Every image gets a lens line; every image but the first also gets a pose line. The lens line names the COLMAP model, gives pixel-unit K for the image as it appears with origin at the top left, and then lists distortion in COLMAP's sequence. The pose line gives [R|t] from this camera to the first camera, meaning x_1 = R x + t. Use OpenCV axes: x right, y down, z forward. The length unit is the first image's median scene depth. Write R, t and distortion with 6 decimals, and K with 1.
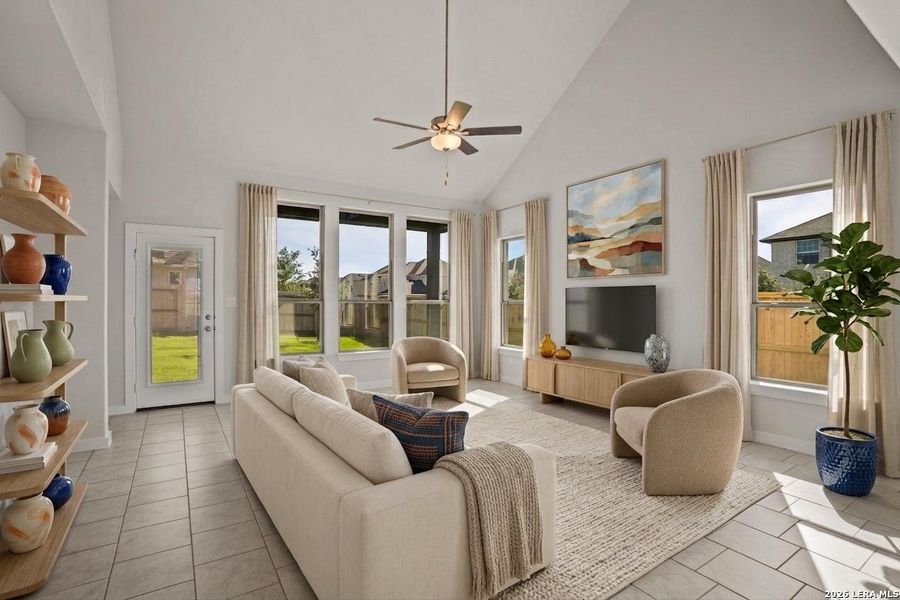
lens RADIAL K [[432.8, 0, 450.0], [0, 432.8, 300.0], [0, 0, 1]] dist [-0.081832, 0.031795]
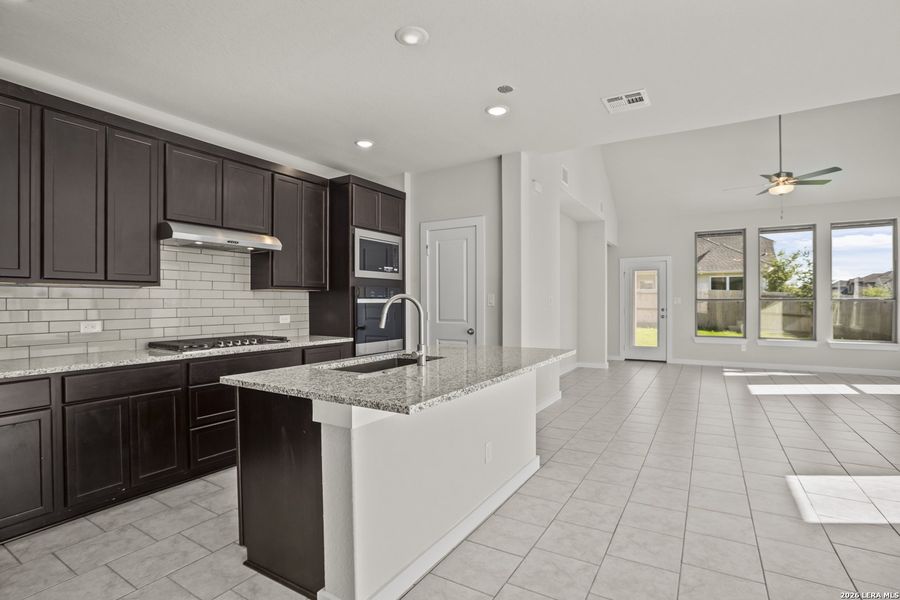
lens RADIAL K [[435.8, 0, 456.3], [0, 435.8, 306.4], [0, 0, 1]] dist [-0.085298, 0.033897]
pose [[0.439983, 0.000296, -0.898006, 0.205728], [0.006162, 0.999975, 0.003348, 0.005769], [0.897985, -0.007007, 0.439970, -0.166945]]
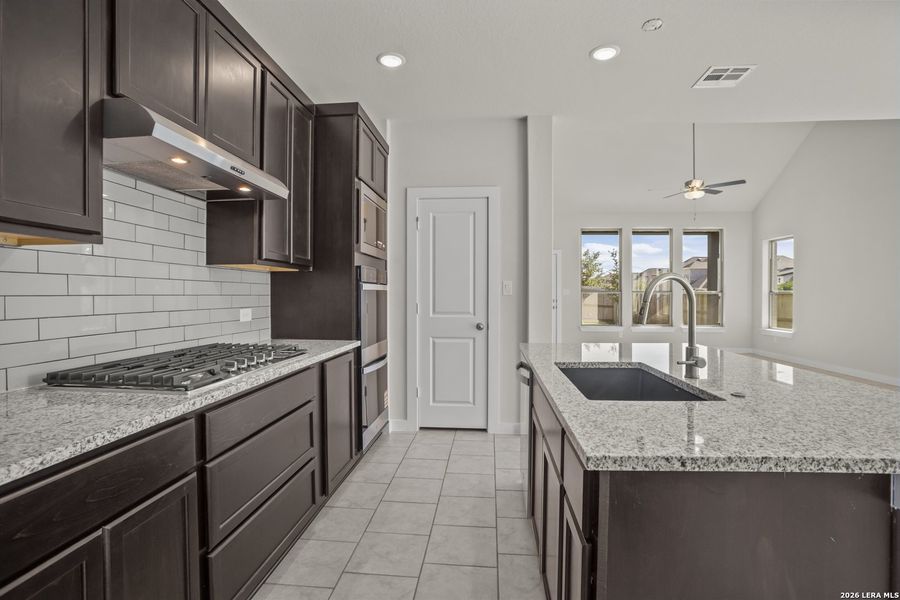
lens RADIAL K [[432.8, 0, 450.0], [0, 432.8, 300.0], [0, 0, 1]] dist [-0.081832, 0.031795]
pose [[0.785294, 0.003589, -0.619113, 0.068070], [0.002515, 0.999956, 0.008987, 0.007089], [0.619118, -0.008615, 0.785251, -0.231559]]
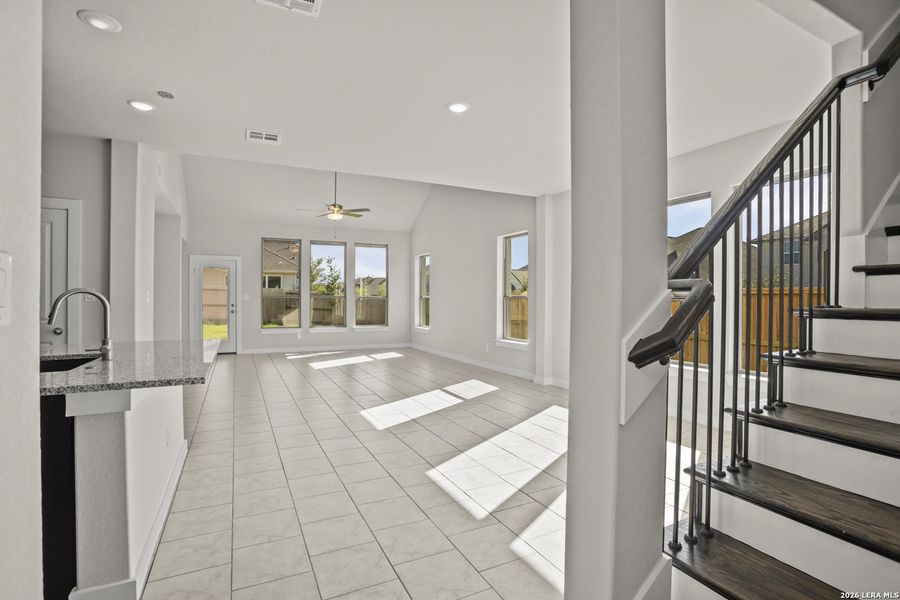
lens RADIAL K [[432.8, 0, 450.0], [0, 432.8, 300.0], [0, 0, 1]] dist [-0.081832, 0.031795]
pose [[0.993417, -0.003366, -0.114502, 0.198327], [0.003633, 0.999991, 0.002122, 0.006115], [0.114494, -0.002524, 0.993421, -0.247956]]
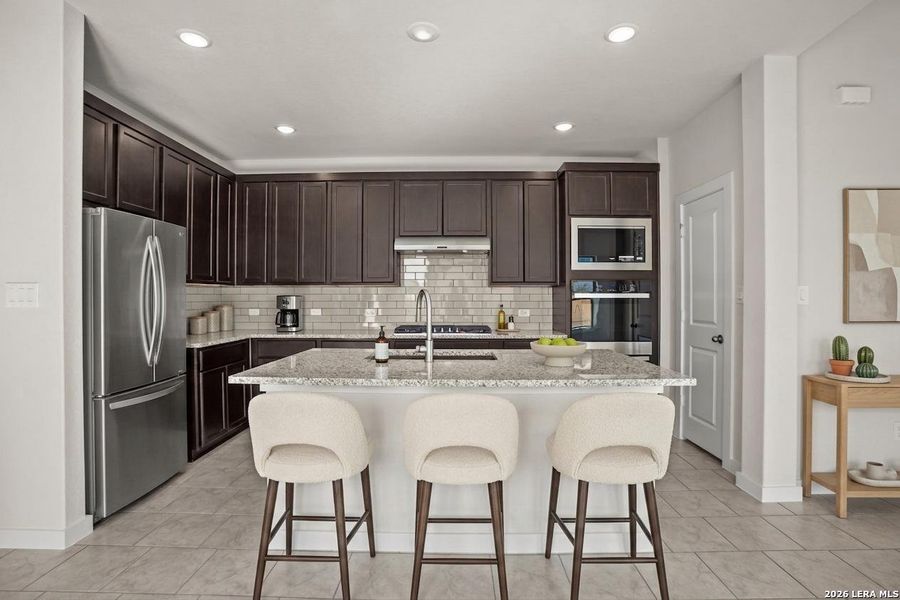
lens RADIAL K [[432.8, 0, 450.0], [0, 432.8, 300.0], [0, 0, 1]] dist [-0.081832, 0.031795]
pose [[-0.557634, -0.002974, -0.830081, 0.180333], [-0.004313, 0.999990, -0.000685, 0.005857], [0.830075, 0.003198, -0.557642, -0.010453]]
